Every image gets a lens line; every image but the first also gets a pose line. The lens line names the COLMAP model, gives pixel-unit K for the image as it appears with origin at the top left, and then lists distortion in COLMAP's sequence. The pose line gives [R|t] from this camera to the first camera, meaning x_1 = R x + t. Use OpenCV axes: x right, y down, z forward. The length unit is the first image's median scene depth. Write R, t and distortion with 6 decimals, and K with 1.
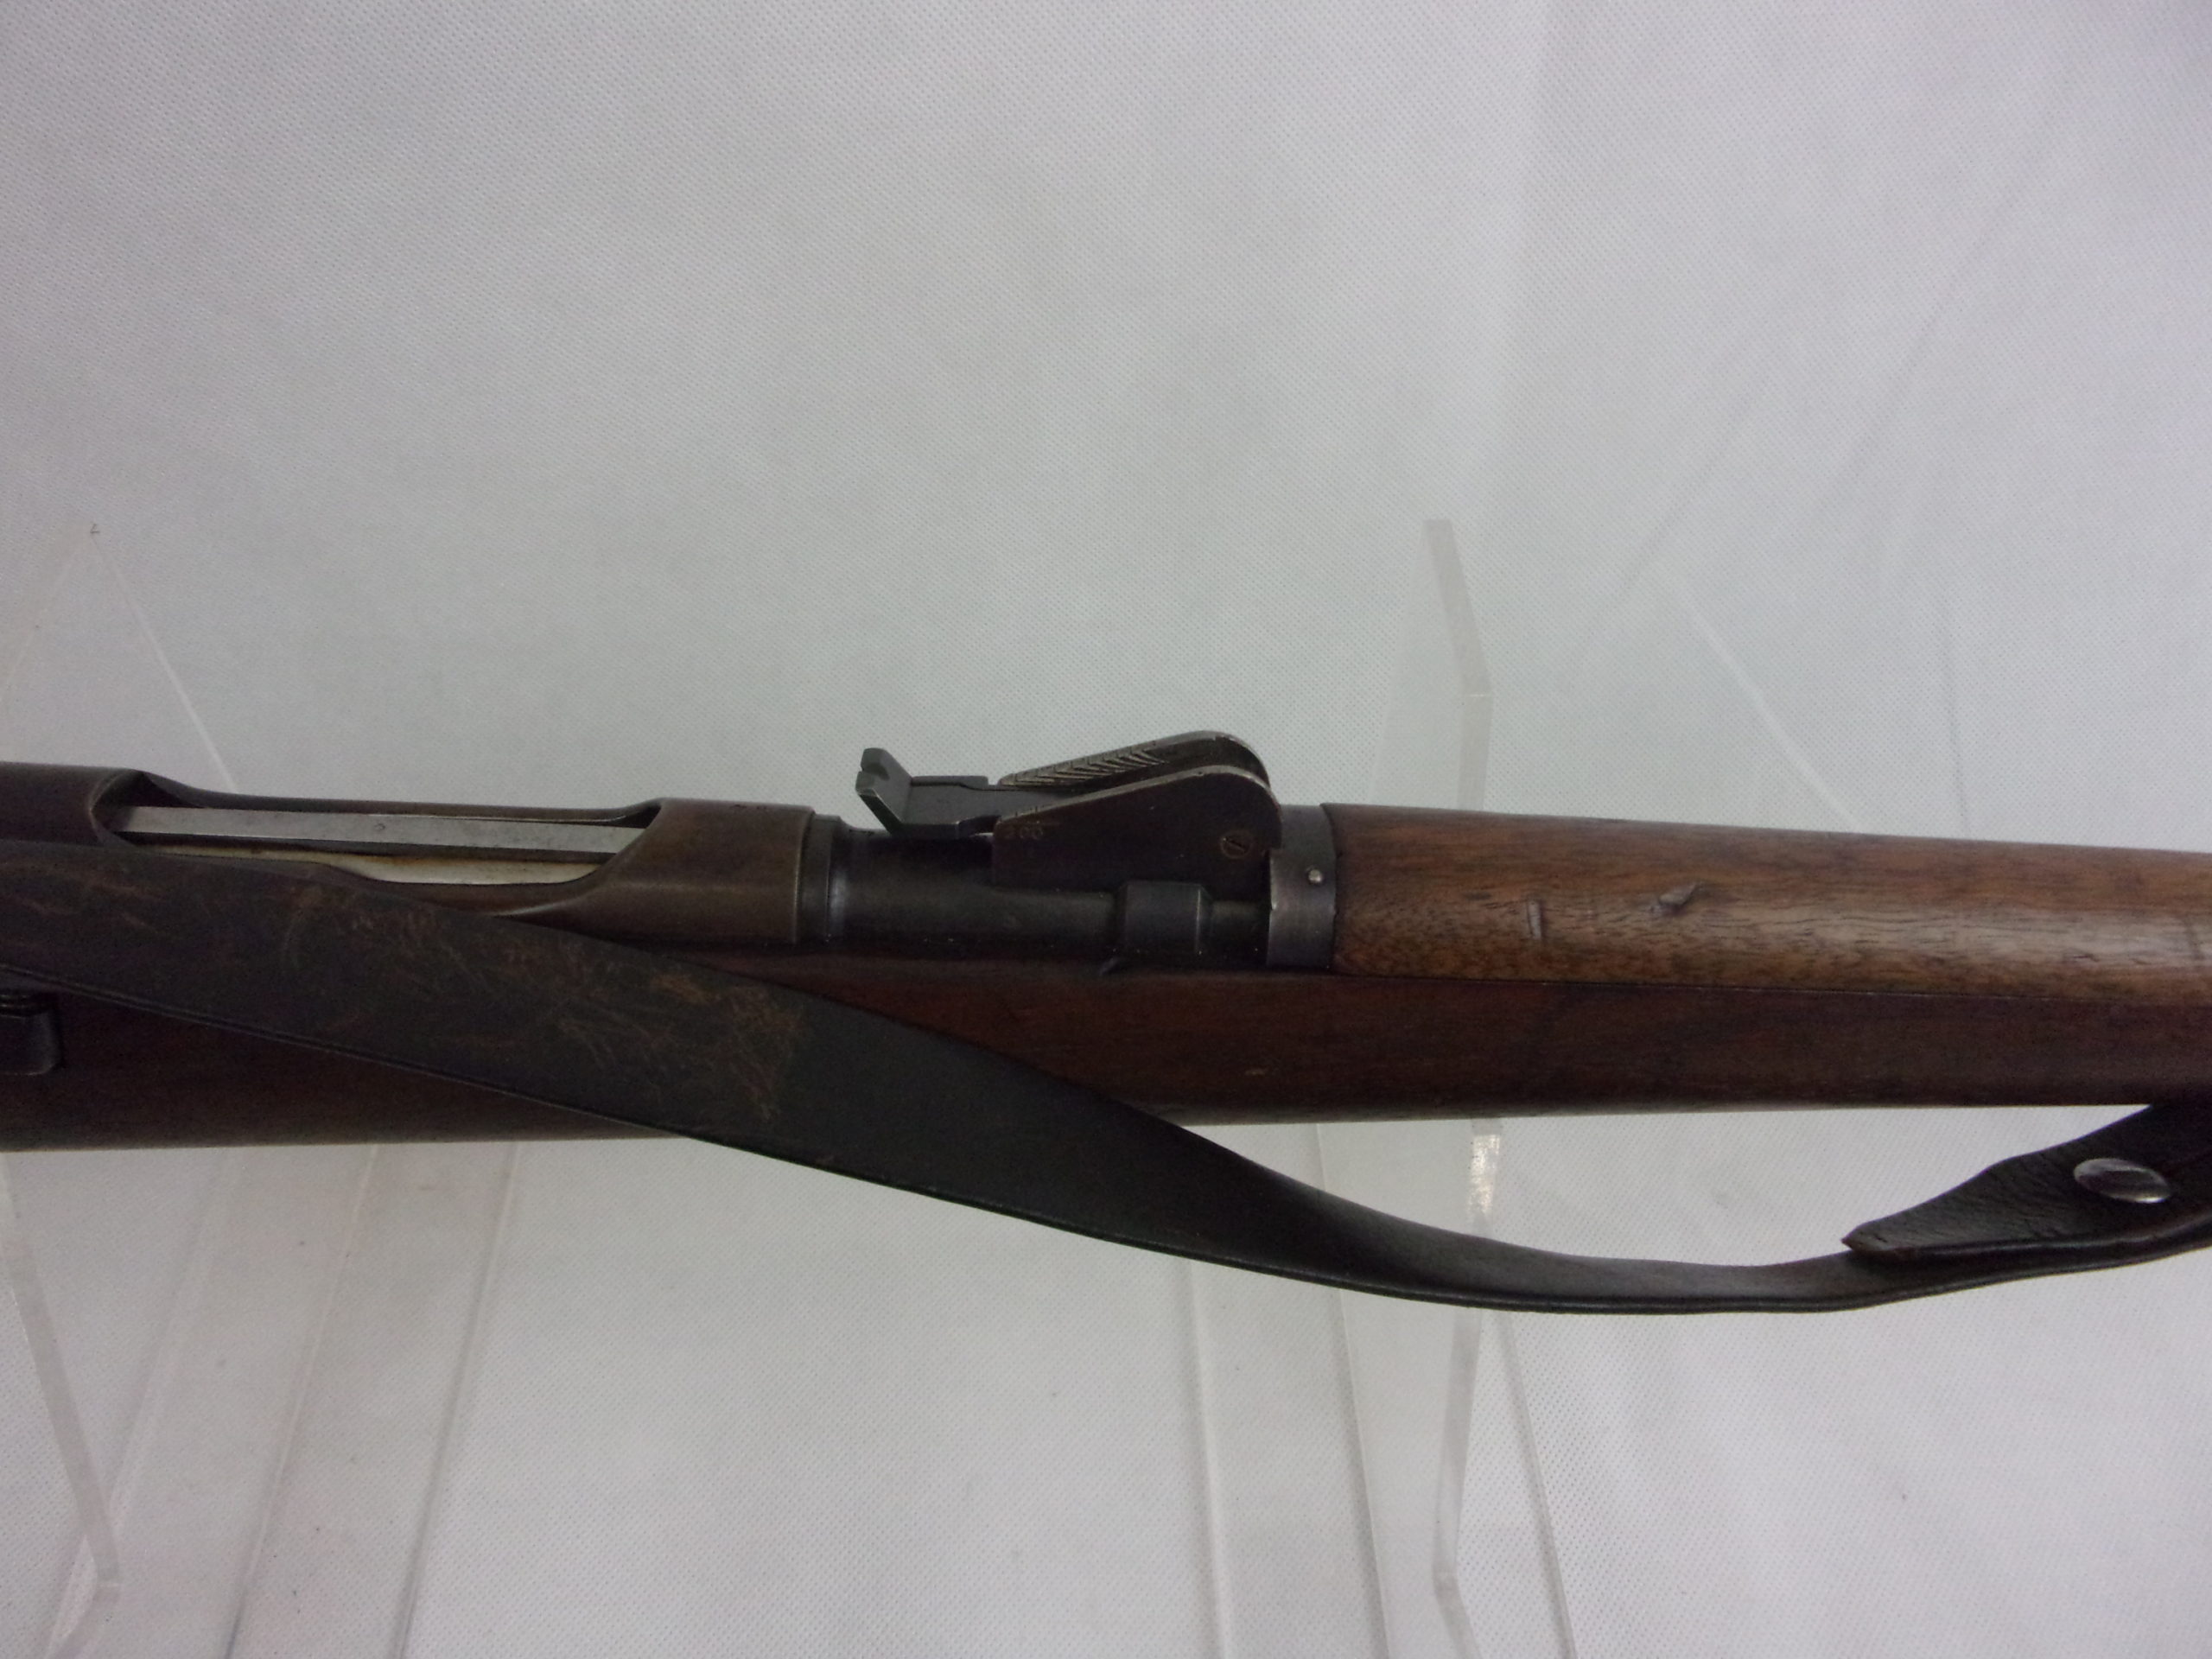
lens RADIAL K [[1802.1, 0, 1112.6], [0, 1802.1, 820.5], [0, 0, 1]] dist [0.008588, -0.022734]
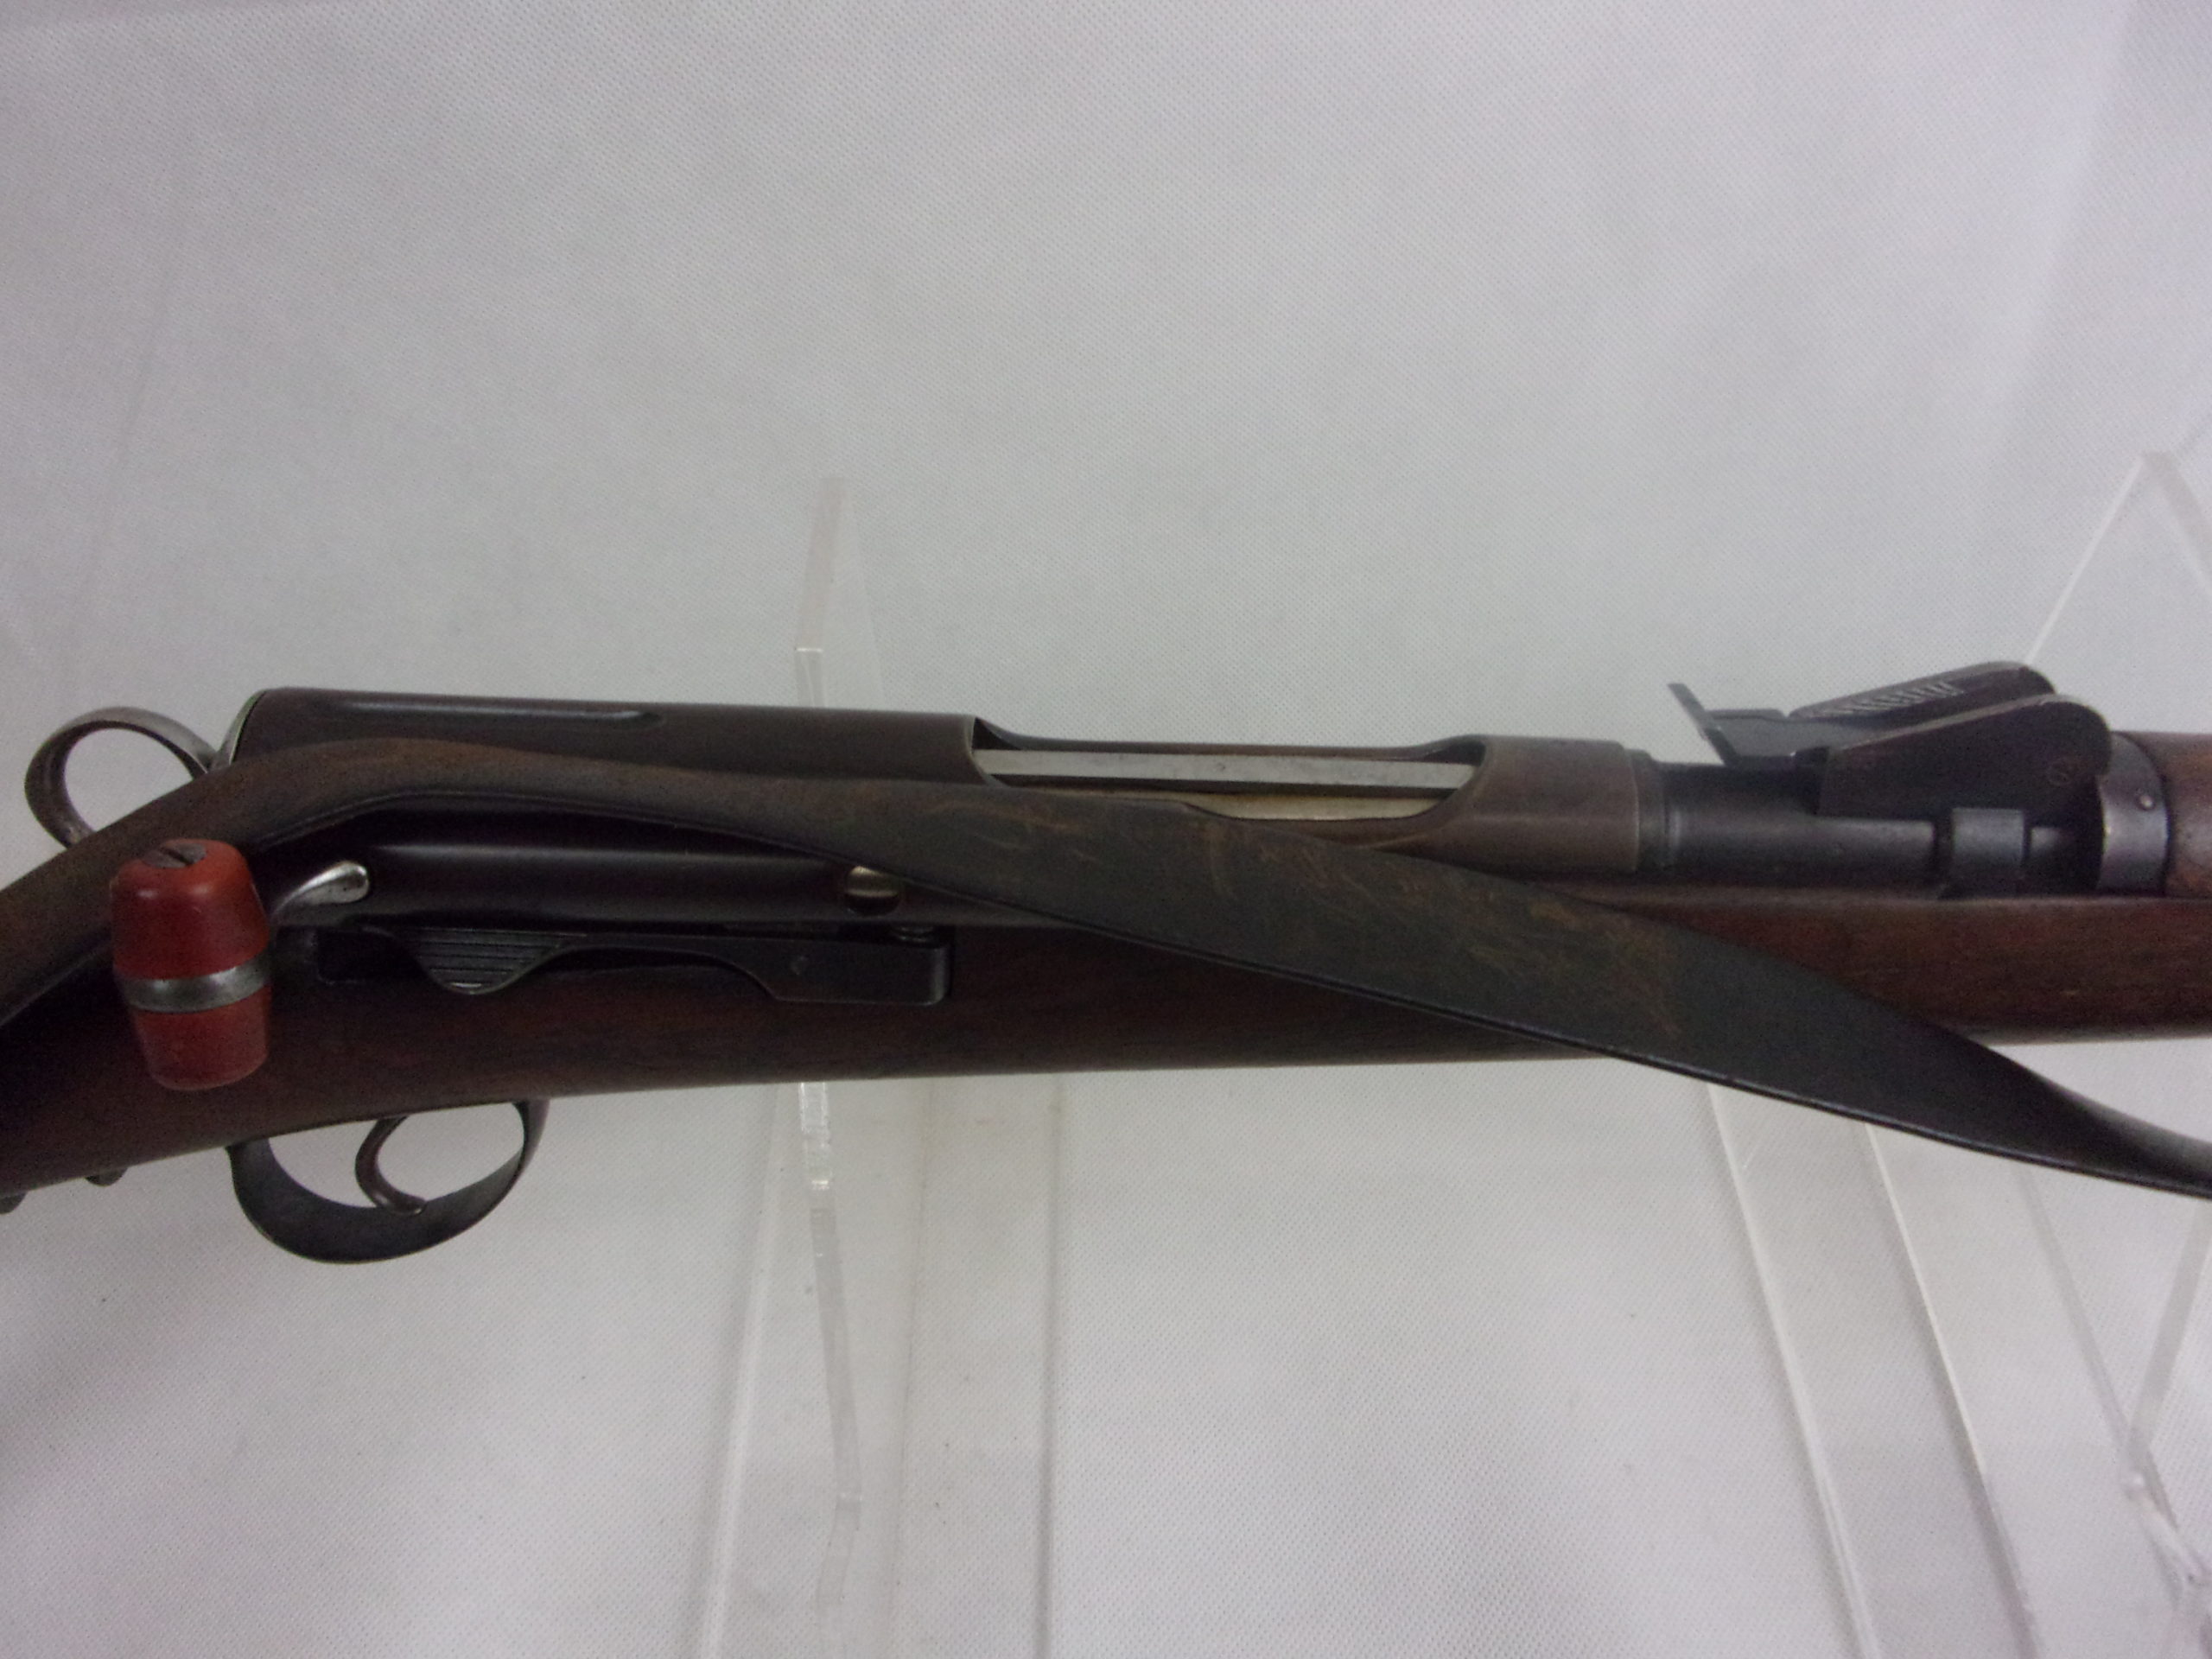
lens RADIAL K [[1802.1, 0, 1104.1], [0, 1802.1, 818.1], [0, 0, 1]] dist [0.008588, -0.022734]
pose [[0.999204, -0.013397, -0.037582, -0.438279], [0.014384, 0.999555, 0.026121, 0.005497], [0.037215, -0.026641, 0.998952, -0.044456]]
